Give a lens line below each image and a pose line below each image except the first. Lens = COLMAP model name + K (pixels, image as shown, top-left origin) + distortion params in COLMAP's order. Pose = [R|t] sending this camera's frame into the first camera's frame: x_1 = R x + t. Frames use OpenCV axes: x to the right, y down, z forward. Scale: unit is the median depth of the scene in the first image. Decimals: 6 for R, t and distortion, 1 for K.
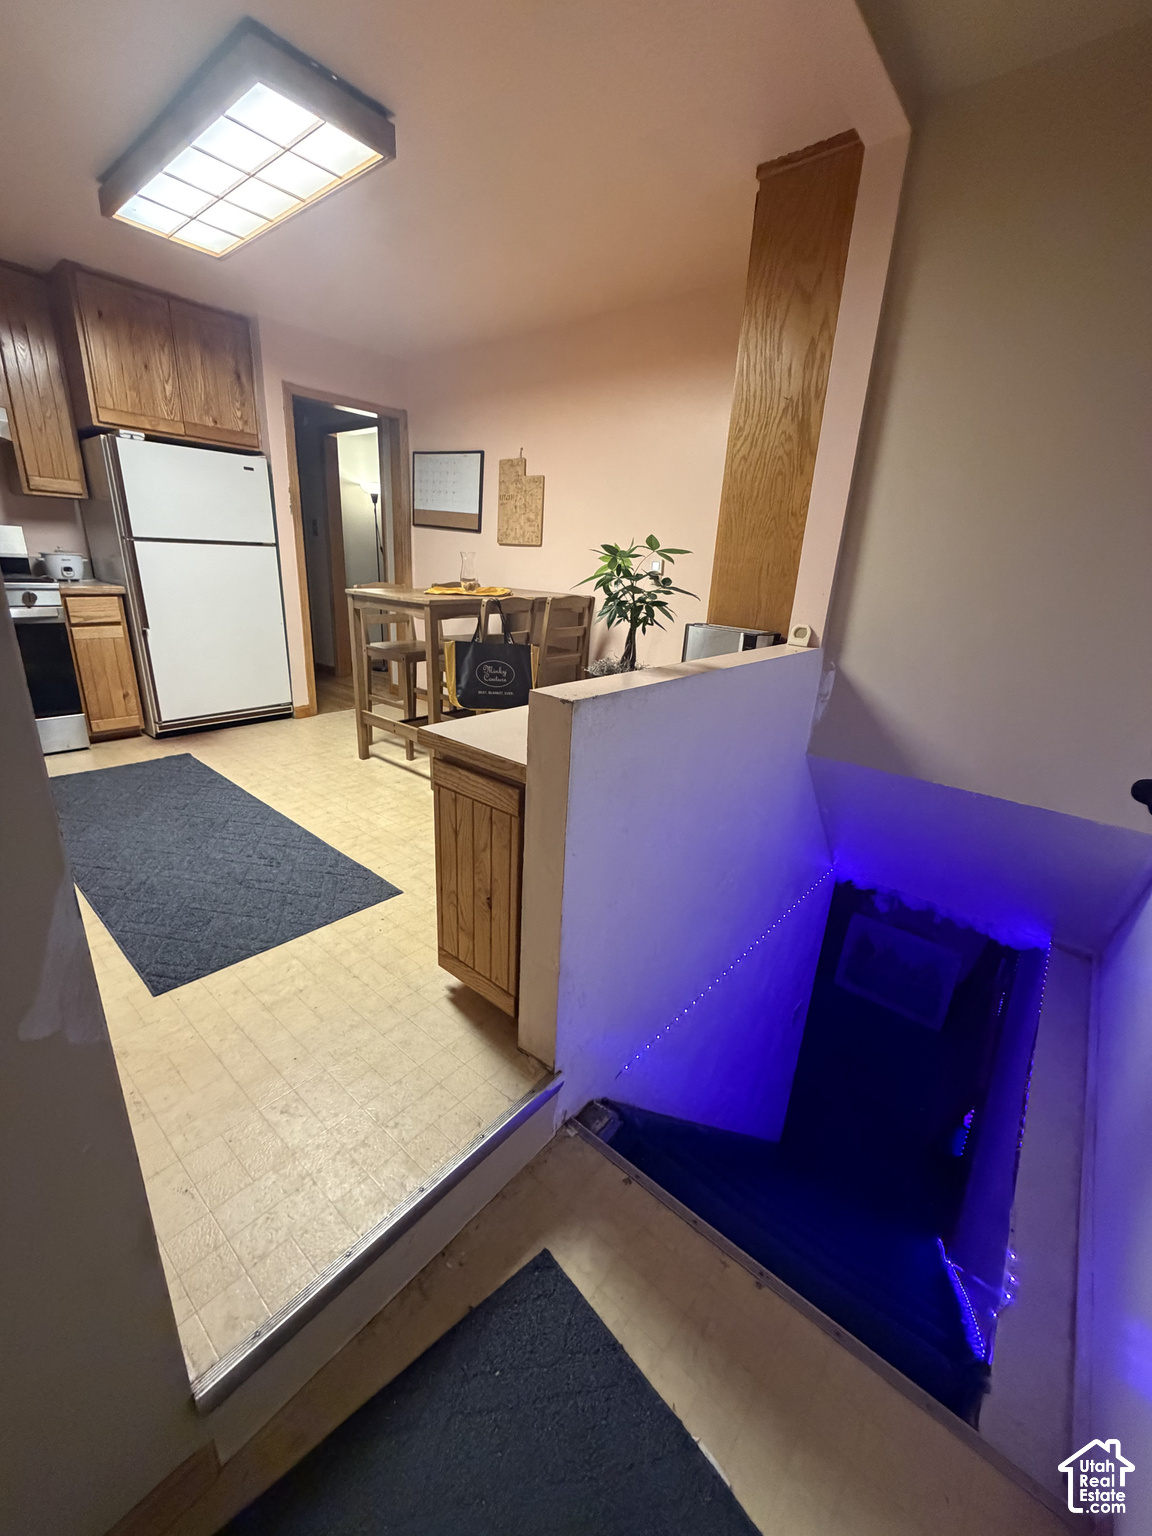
lens RADIAL K [[610.2, 0, 575.7], [0, 610.2, 760.1], [0, 0, 1]] dist [0.000244, 0.000088]
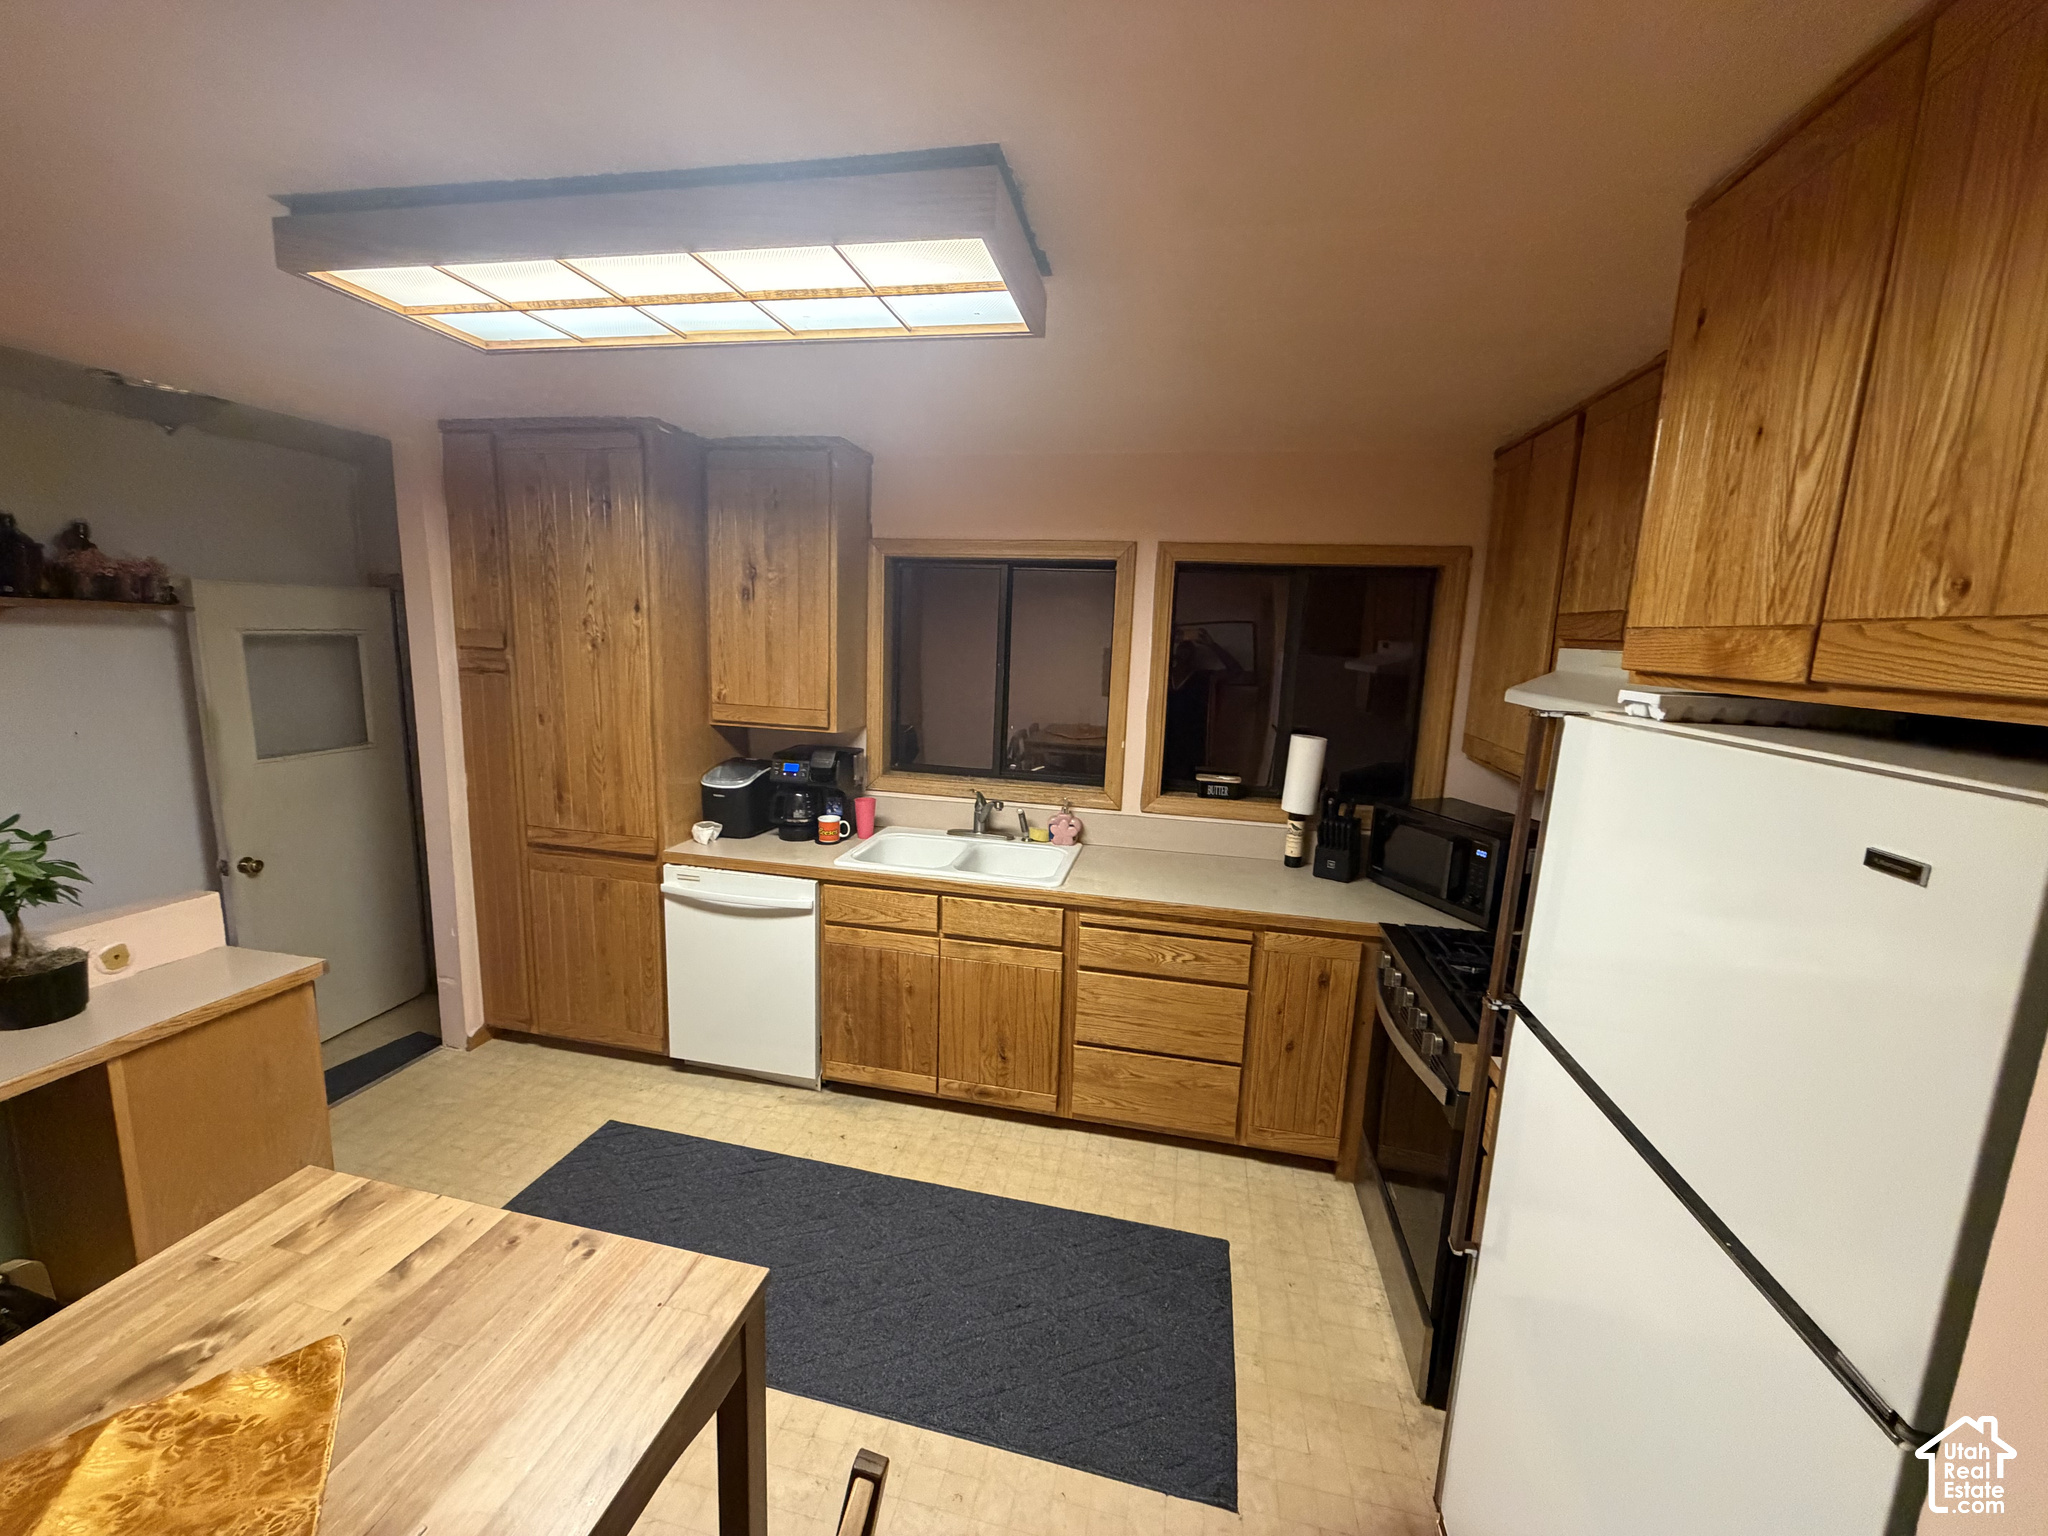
lens RADIAL K [[813.6, 0, 1017.4], [0, 813.6, 764.0], [0, 0, 1]] dist [0.000244, 0.000088]
pose [[-0.878300, -0.006534, -0.478065, -0.269303], [-0.225717, 0.887127, 0.402563, -0.521717], [0.421474, 0.461479, -0.780639, 1.038430]]
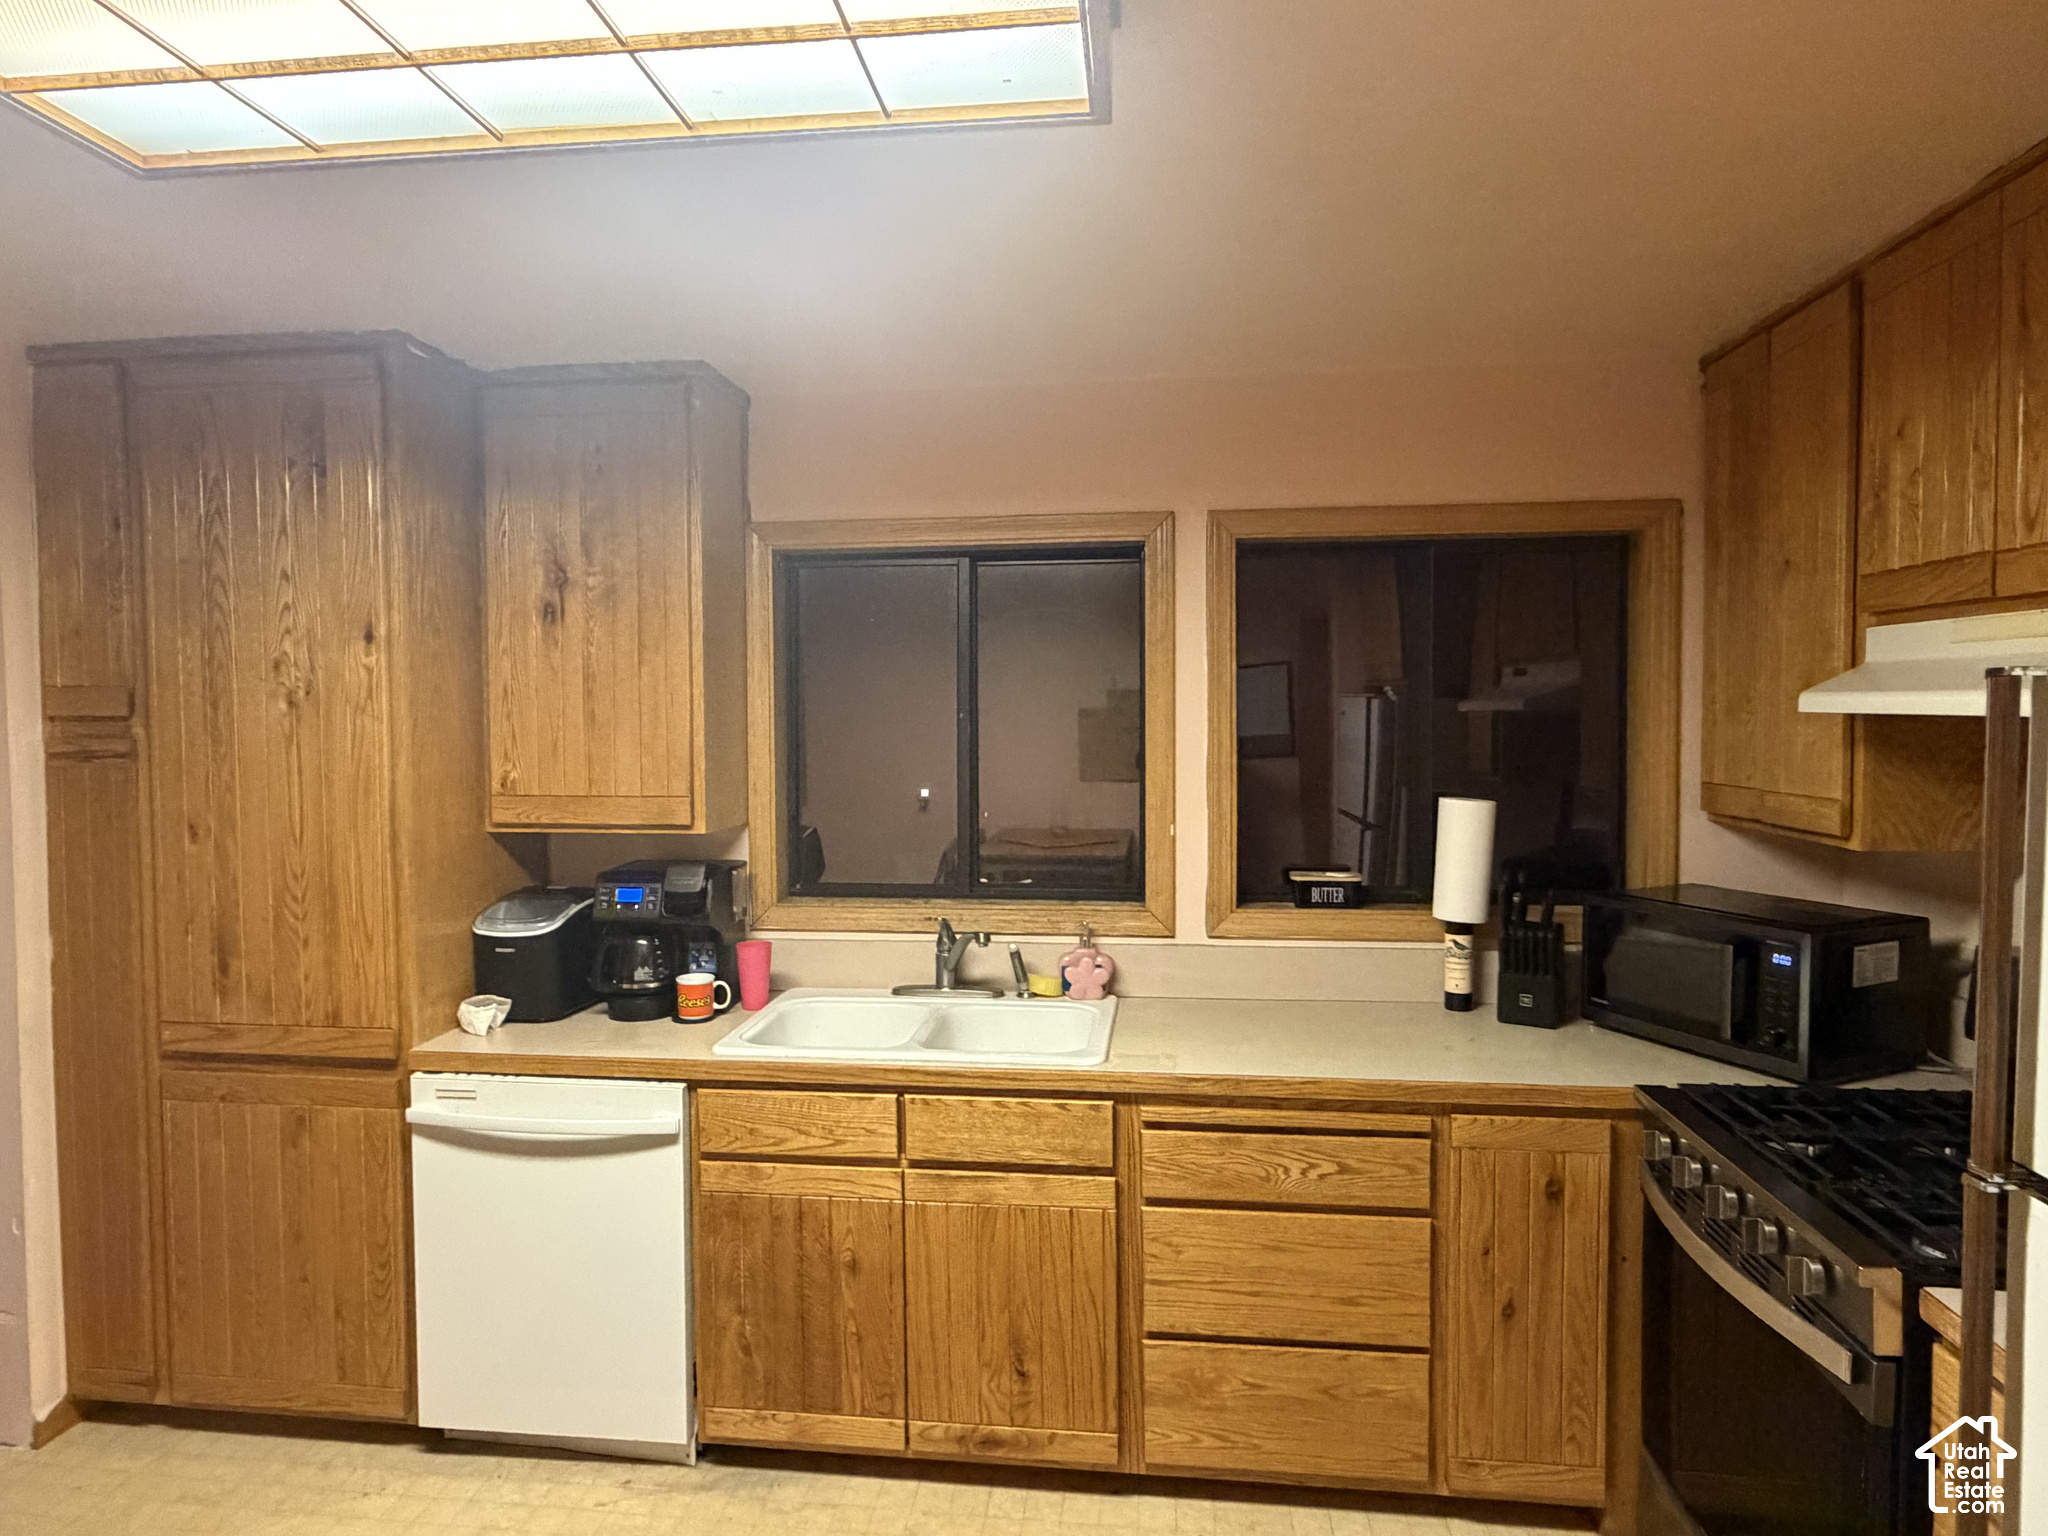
lens RADIAL K [[1230.1, 0, 1009.9], [0, 1230.1, 759.9], [0, 0, 1]] dist [0.000157, 0.000495]
pose [[-0.837141, -0.025720, -0.546382, -0.245701], [-0.206655, 0.939732, 0.272391, -0.461049], [0.506447, 0.340943, -0.792004, 0.976532]]
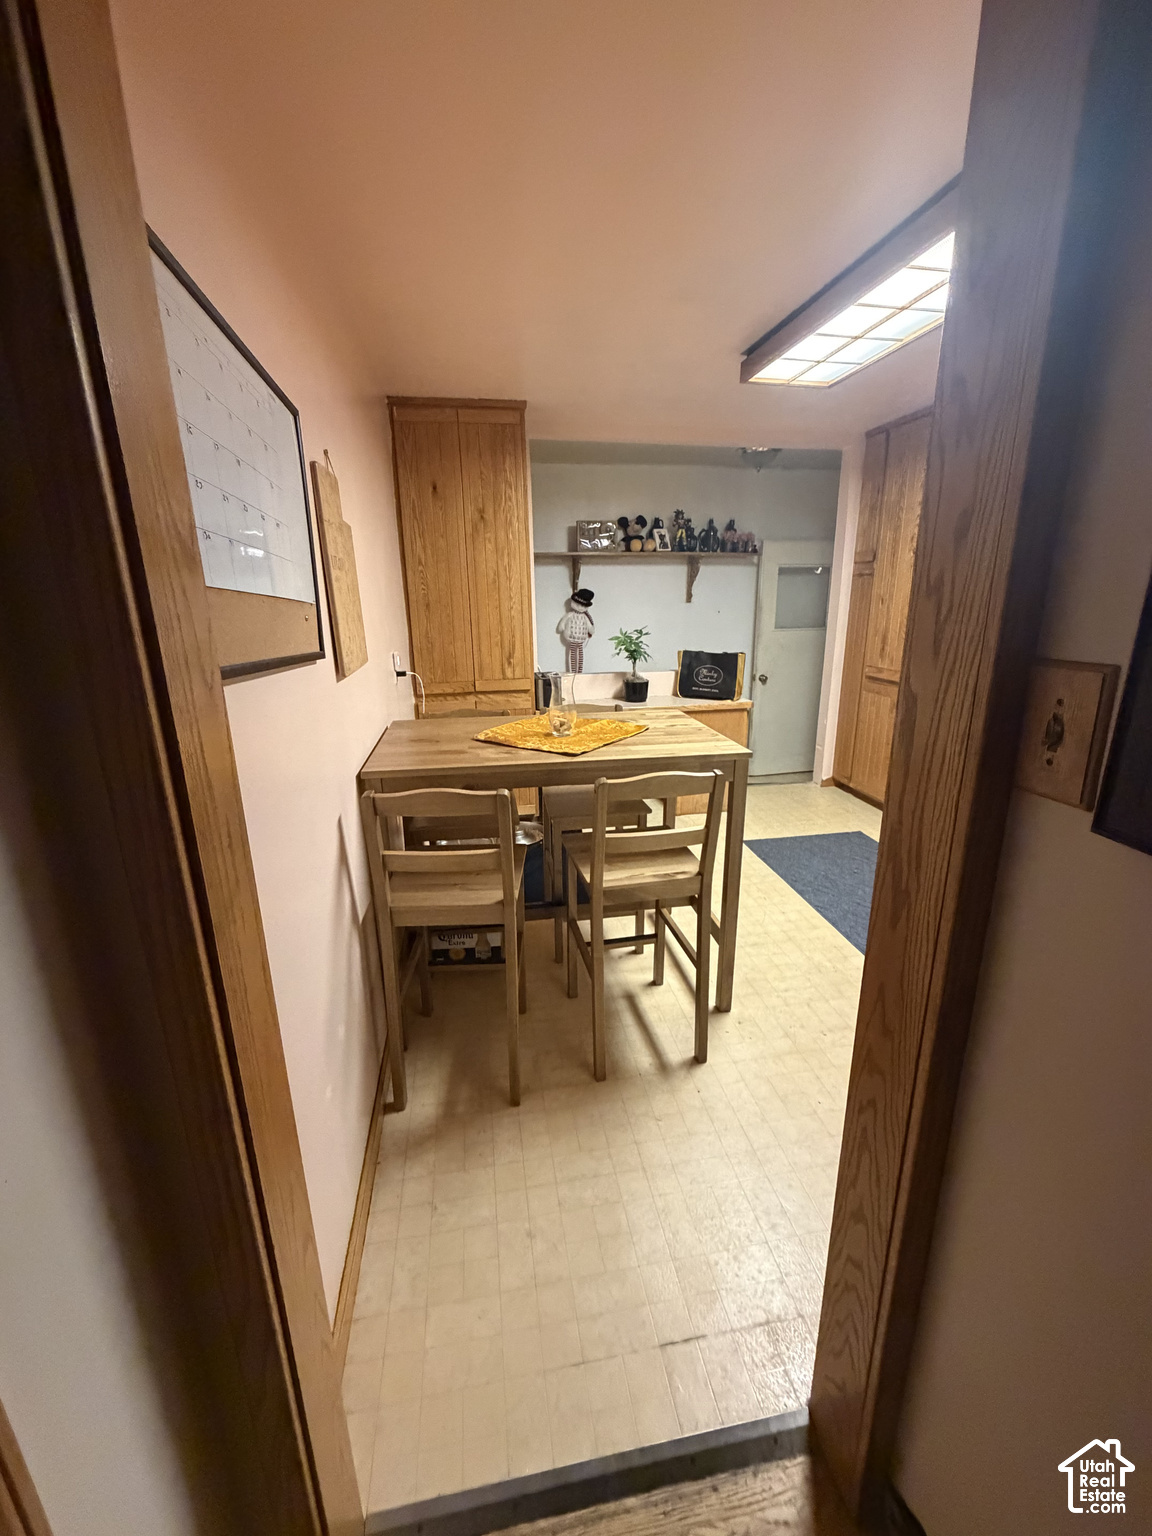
lens RADIAL K [[610.2, 0, 575.7], [0, 610.2, 760.1], [0, 0, 1]] dist [0.000244, 0.000088]
pose [[-0.765559, -0.210790, 0.607854, -0.527760], [0.174866, 0.841062, 0.511895, -0.525173], [-0.619146, 0.498179, -0.607022, 1.275126]]
